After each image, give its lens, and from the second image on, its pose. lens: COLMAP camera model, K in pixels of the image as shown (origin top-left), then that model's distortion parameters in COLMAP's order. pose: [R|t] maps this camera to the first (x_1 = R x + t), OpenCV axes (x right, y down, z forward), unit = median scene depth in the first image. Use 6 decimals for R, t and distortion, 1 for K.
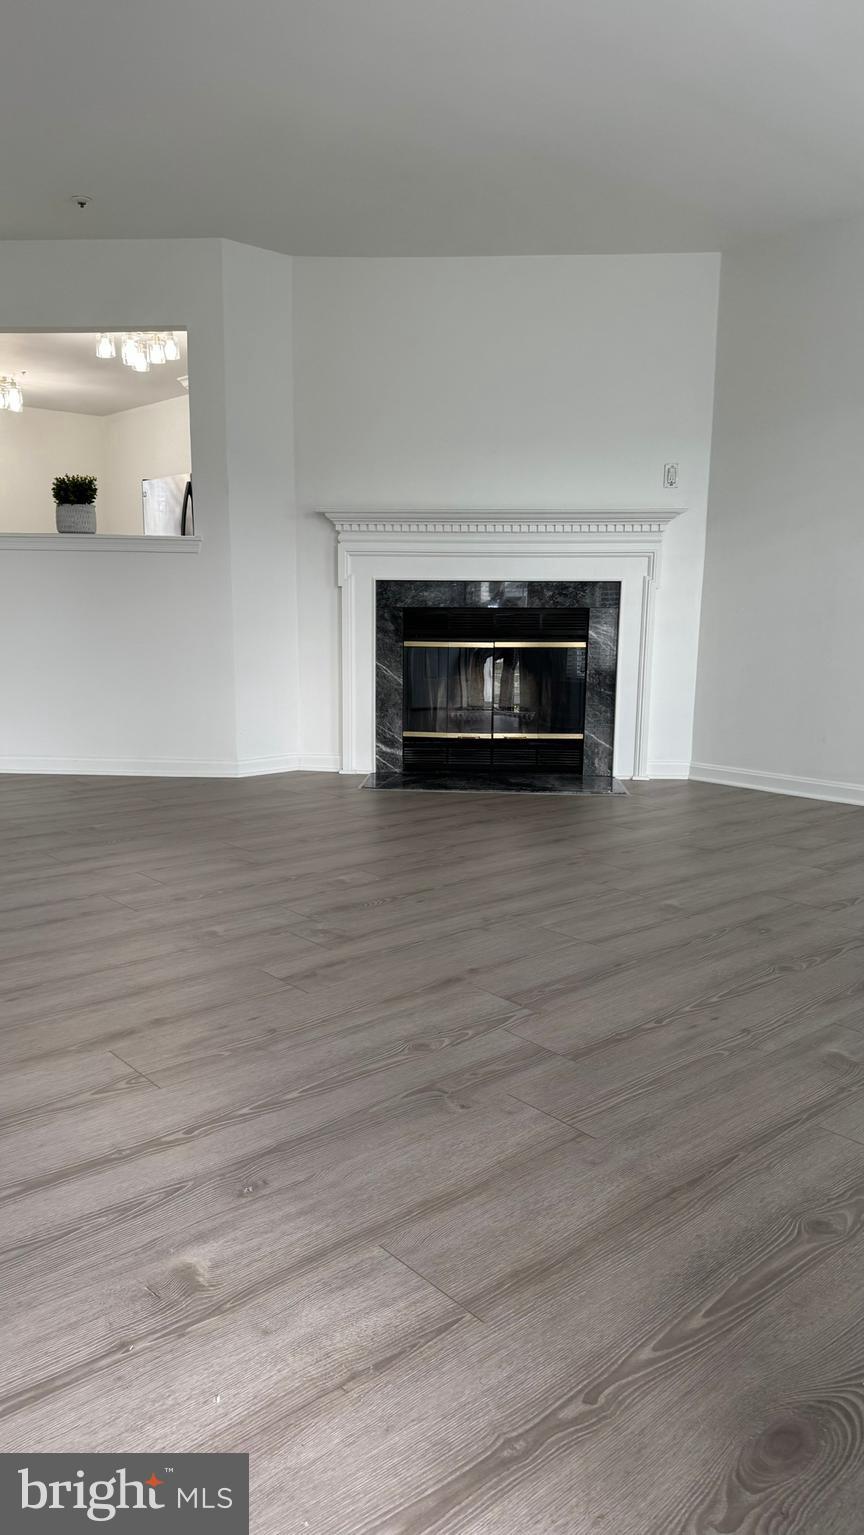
lens RADIAL K [[1066.5, 0, 422.8], [0, 1066.5, 773.7], [0, 0, 1]] dist [0.131382, -0.200652]
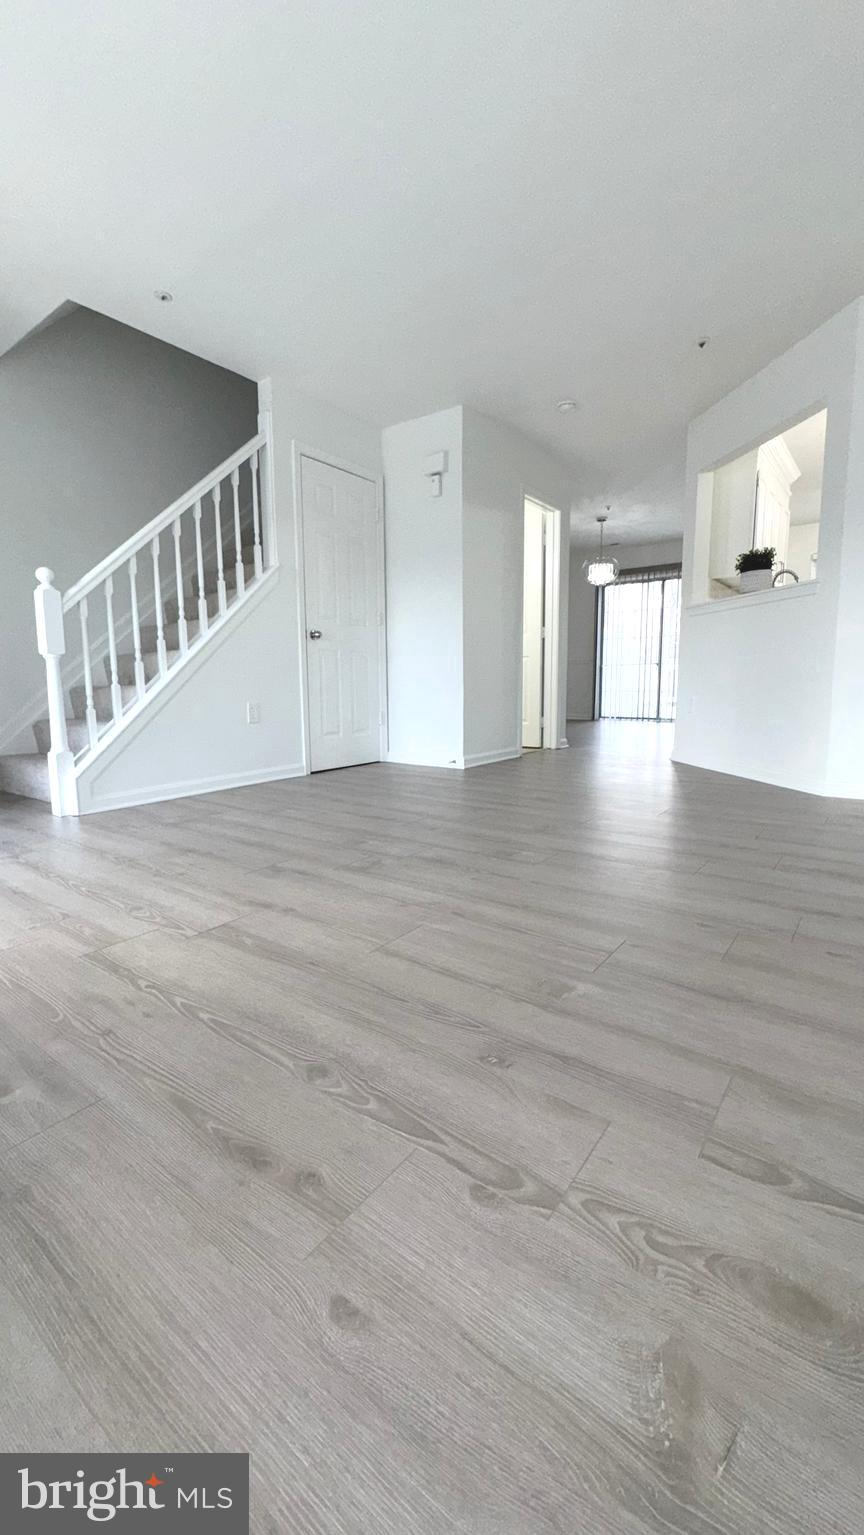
lens RADIAL K [[614.7, 0, 432.0], [0, 614.7, 767.5], [0, 0, 1]] dist [-0.009393, 0.004206]
pose [[0.210406, 0.124714, -0.969627, 0.362518], [-0.142765, 0.985116, 0.095727, -0.029293], [0.967134, 0.118287, 0.225079, 0.495752]]
